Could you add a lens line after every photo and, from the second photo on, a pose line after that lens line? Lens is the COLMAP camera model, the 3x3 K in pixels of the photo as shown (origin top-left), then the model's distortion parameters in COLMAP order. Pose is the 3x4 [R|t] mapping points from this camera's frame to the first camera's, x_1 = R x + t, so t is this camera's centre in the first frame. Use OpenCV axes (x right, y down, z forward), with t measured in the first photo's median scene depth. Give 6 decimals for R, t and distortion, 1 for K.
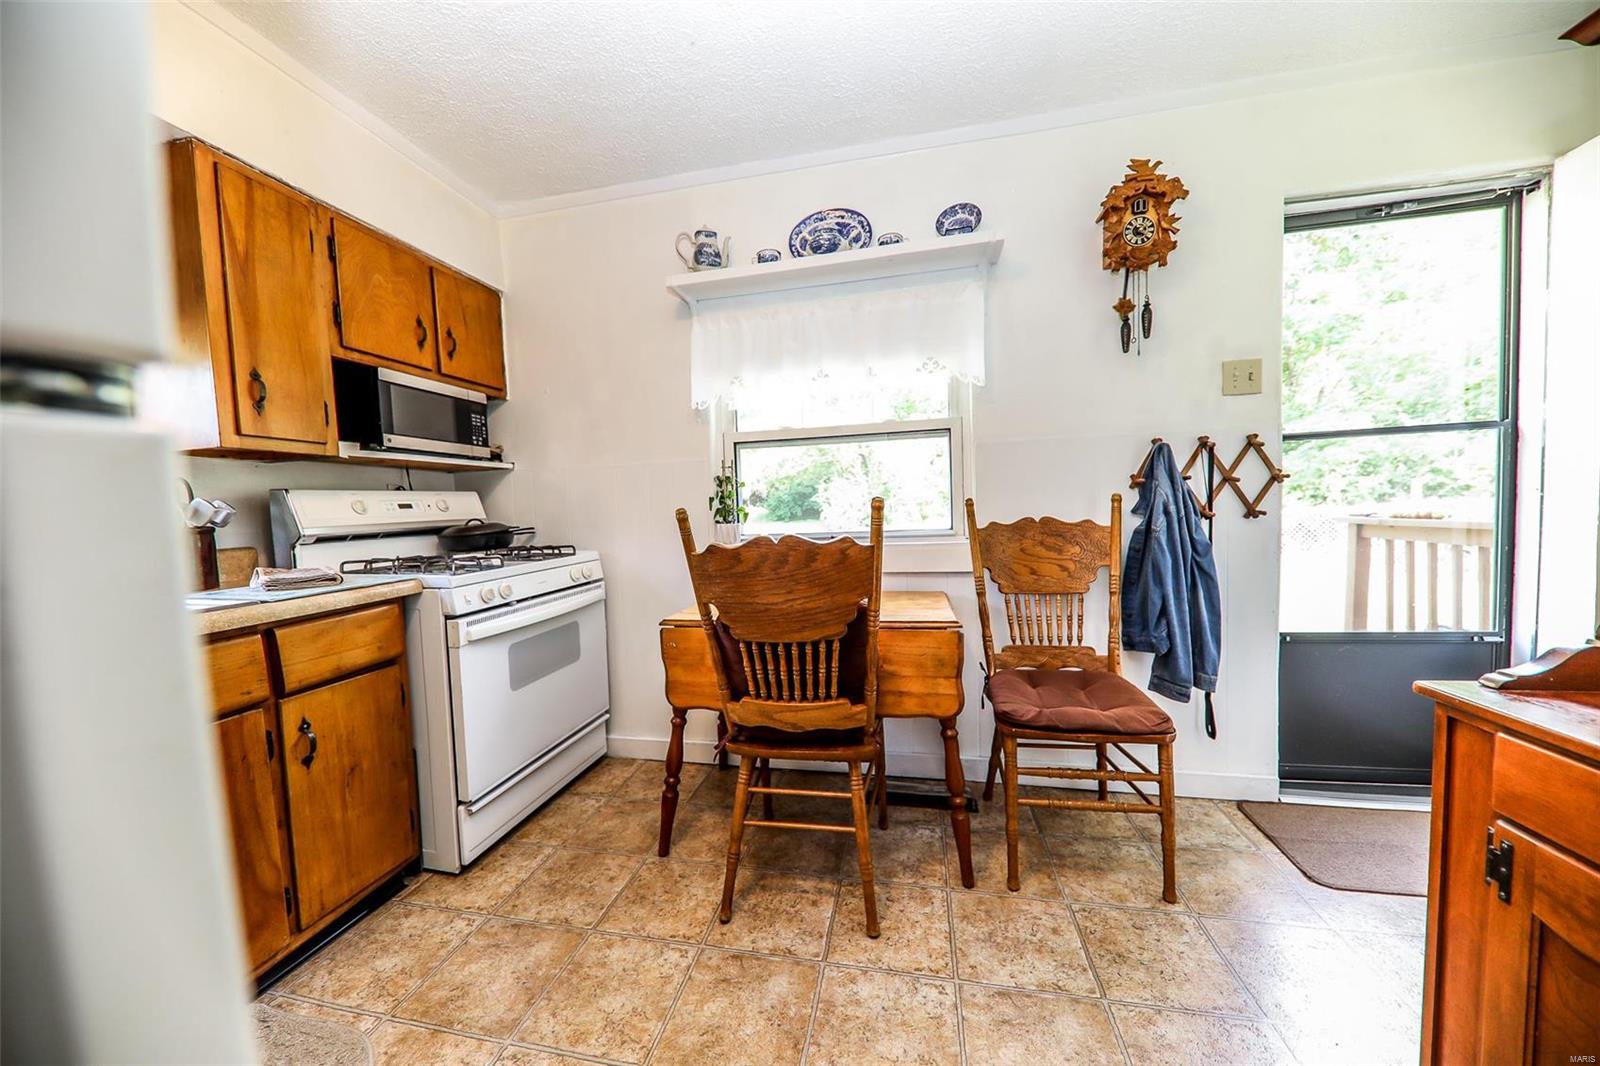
lens RADIAL K [[559.2, 0, 795.9], [0, 559.2, 540.3], [0, 0, 1]] dist [0.008836, -0.004689]
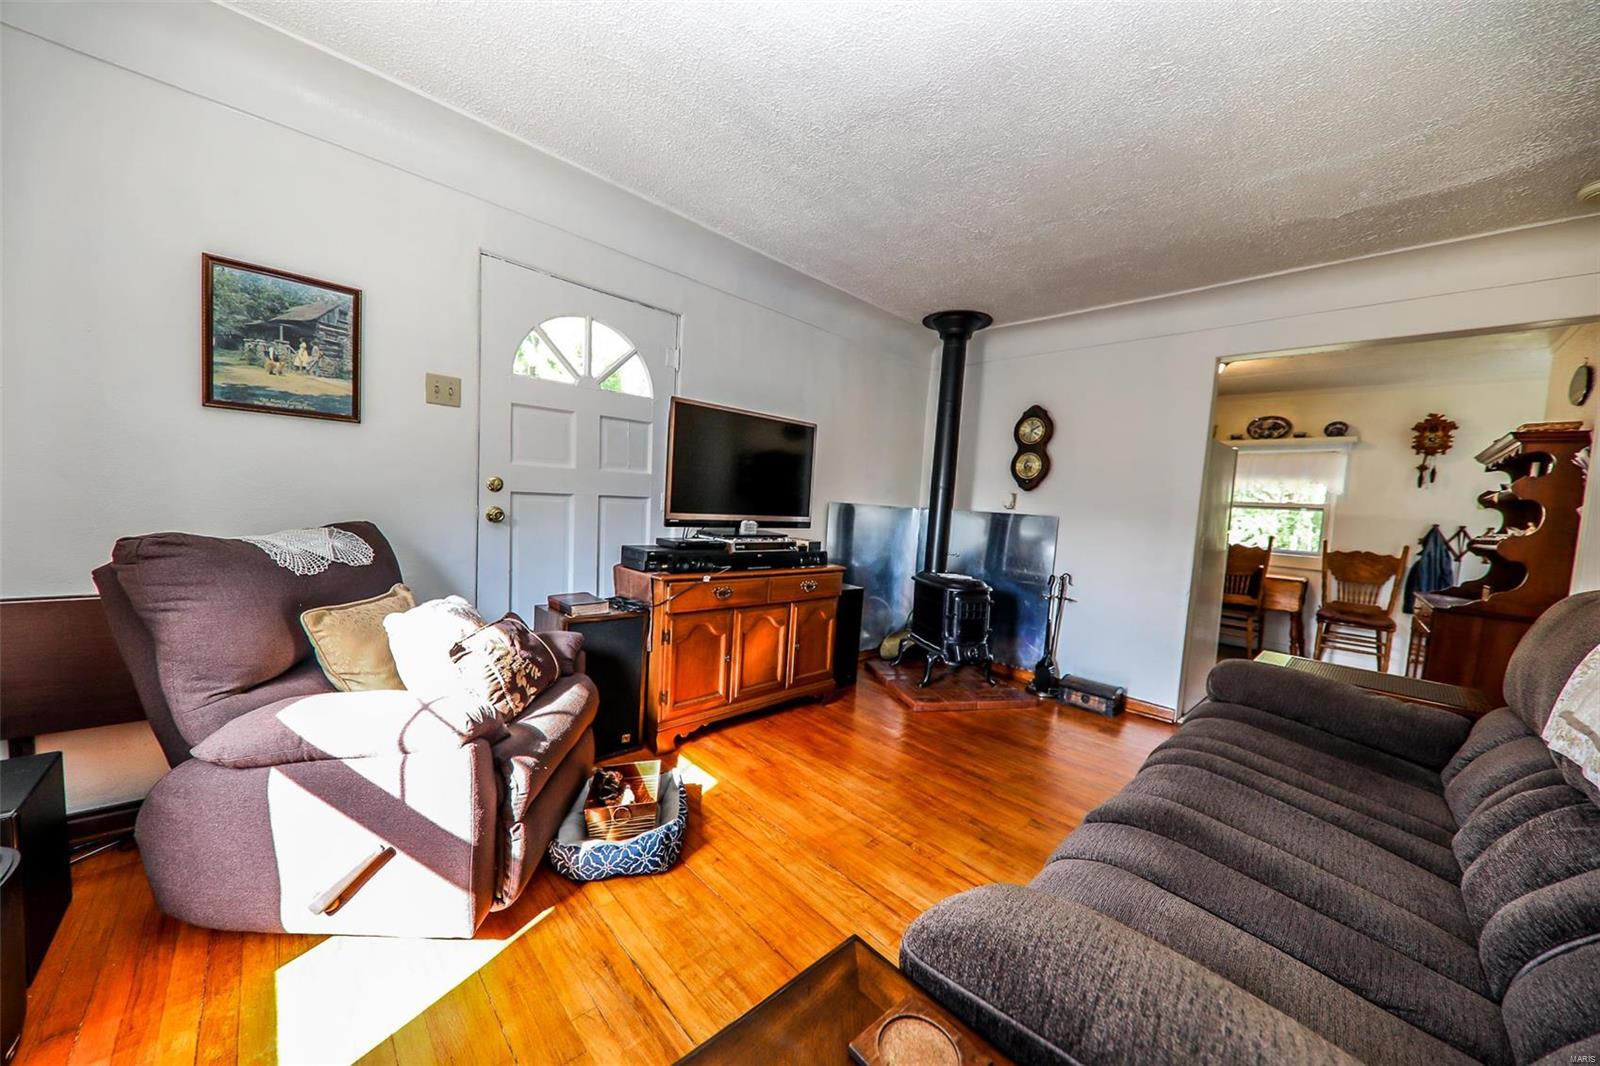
lens RADIAL K [[559.2, 0, 795.9], [0, 559.2, 540.3], [0, 0, 1]] dist [0.008836, -0.004689]
pose [[0.809586, 0.122327, -0.574114, -0.163175], [-0.120354, 0.991858, 0.041619, 0.107745], [0.574531, 0.035403, 0.817717, -2.440266]]
